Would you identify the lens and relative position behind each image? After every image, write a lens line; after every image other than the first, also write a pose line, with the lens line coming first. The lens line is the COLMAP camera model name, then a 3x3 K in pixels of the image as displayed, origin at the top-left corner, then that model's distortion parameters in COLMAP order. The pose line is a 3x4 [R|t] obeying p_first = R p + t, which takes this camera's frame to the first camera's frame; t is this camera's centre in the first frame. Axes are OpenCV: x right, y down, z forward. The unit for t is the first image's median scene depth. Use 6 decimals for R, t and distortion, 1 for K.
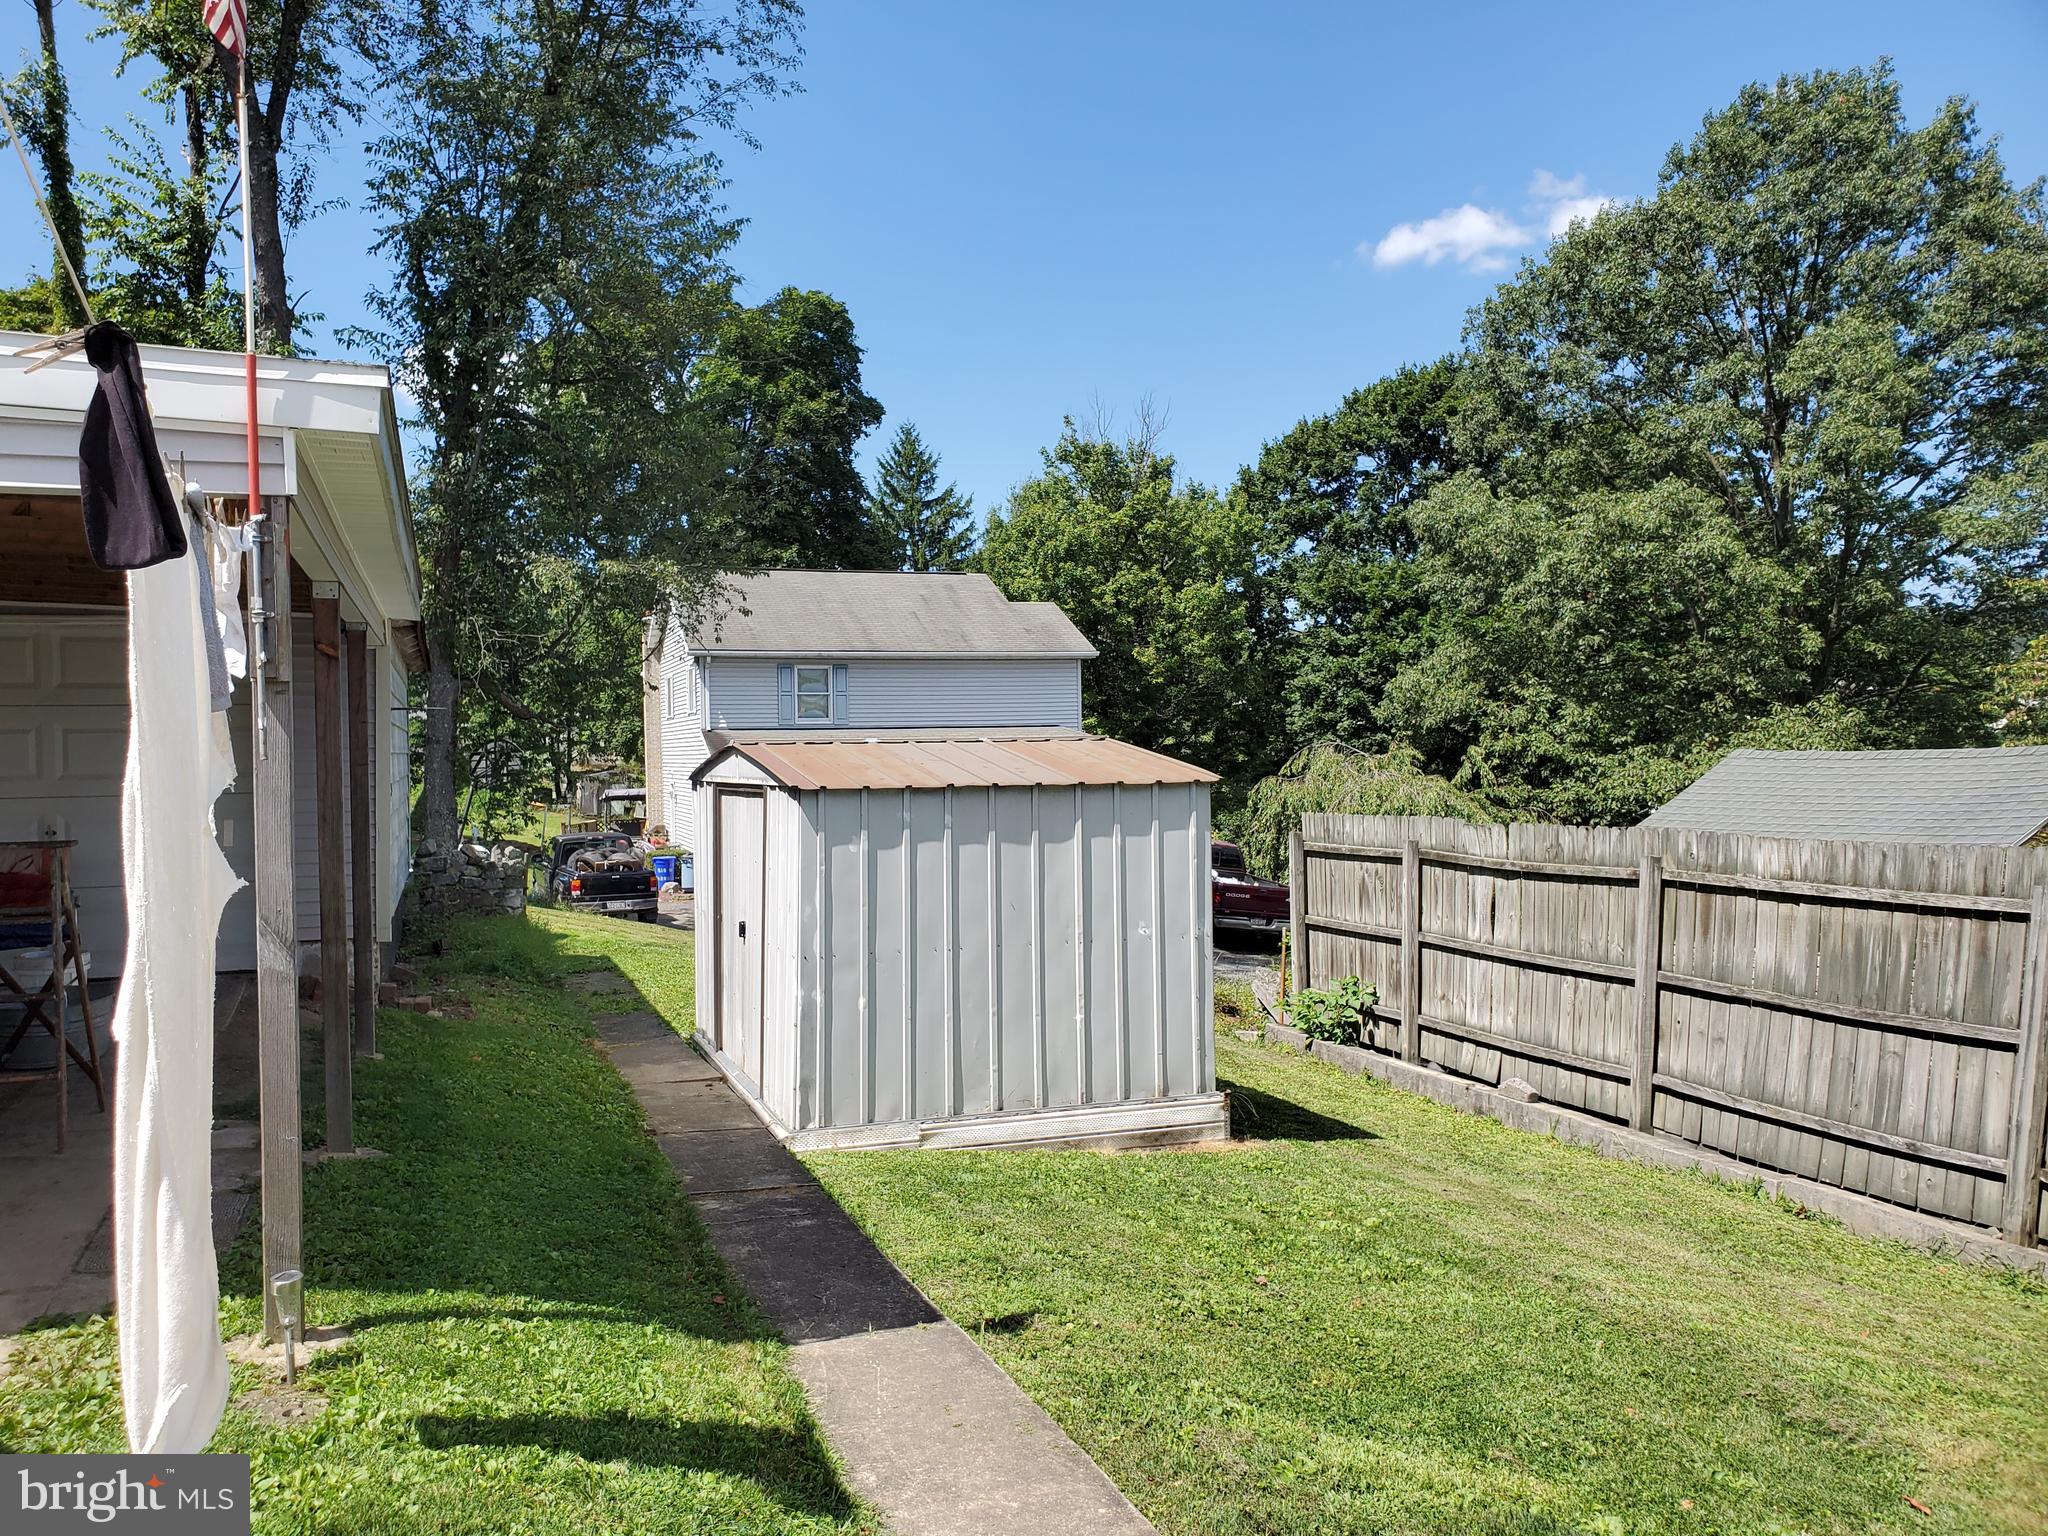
lens RADIAL K [[1600.3, 0, 1022.2], [0, 1600.3, 784.6], [0, 0, 1]] dist [0.033727, -0.022671]
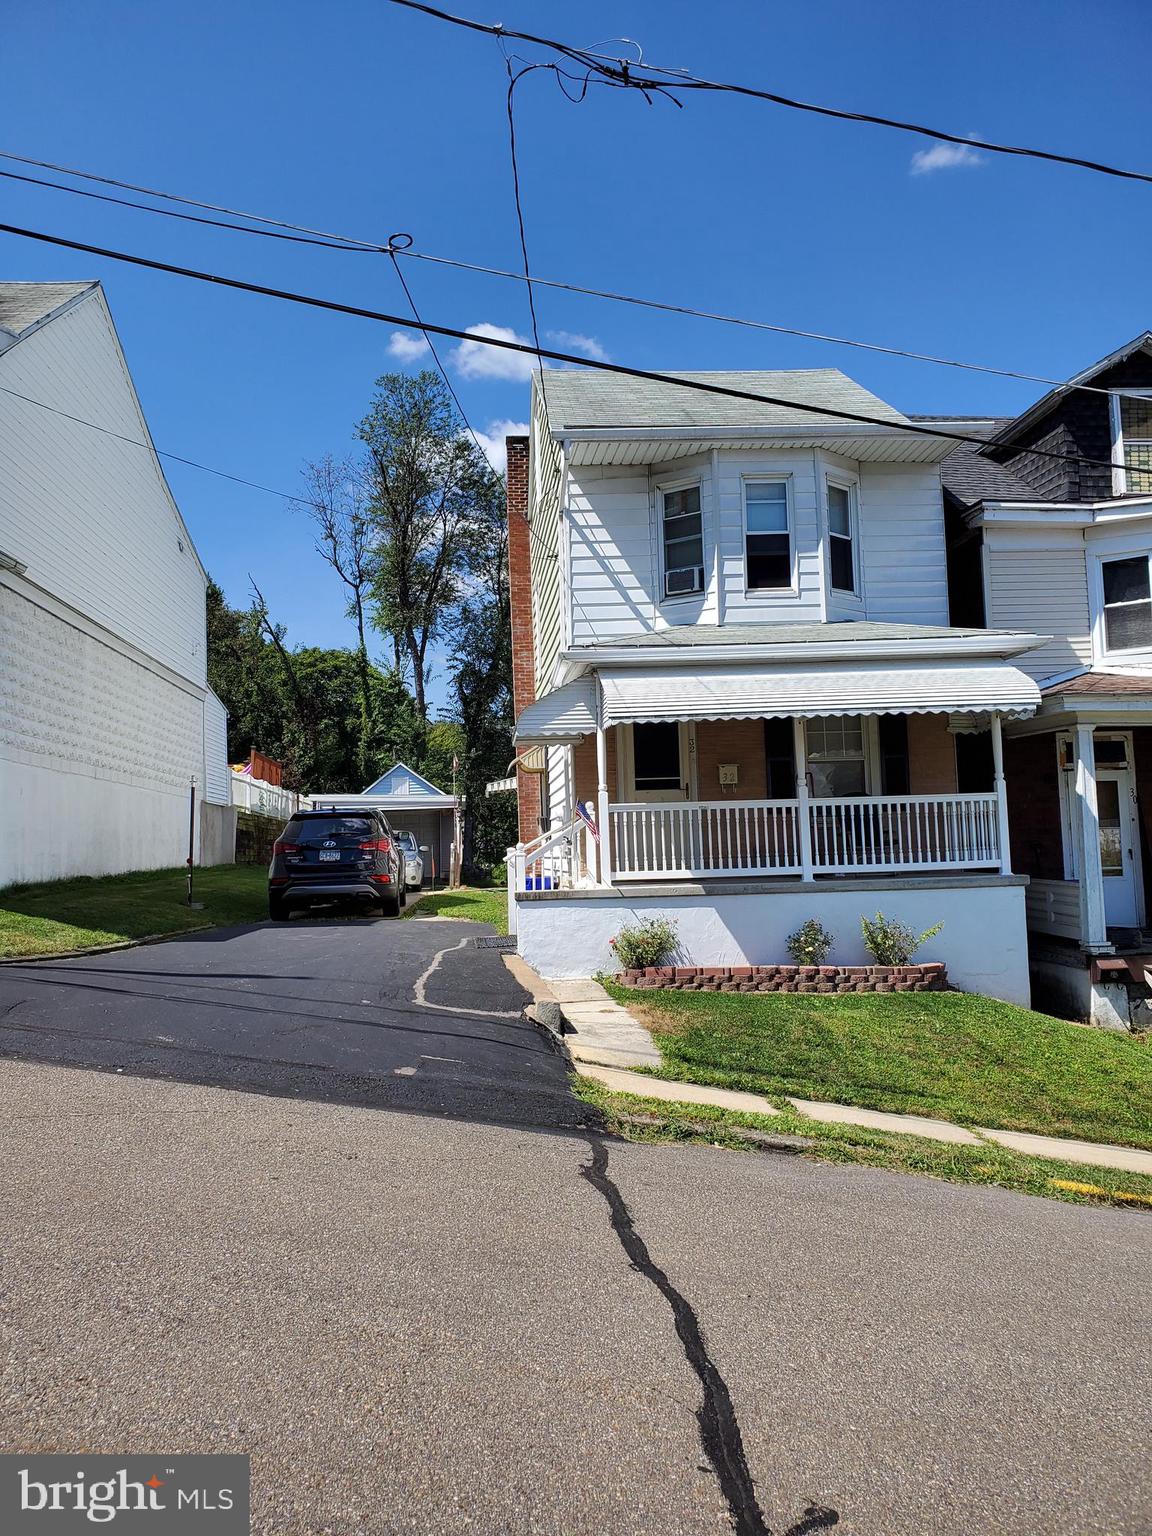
lens RADIAL K [[1200.2, 0, 535.8], [0, 1200.2, 763.6], [0, 0, 1]] dist [0.033727, -0.022671]
pose [[0.958018, -0.037279, -0.284275, 1.457592], [0.010767, 0.995490, -0.094258, 0.171717], [0.286507, 0.087240, 0.954098, -4.046290]]
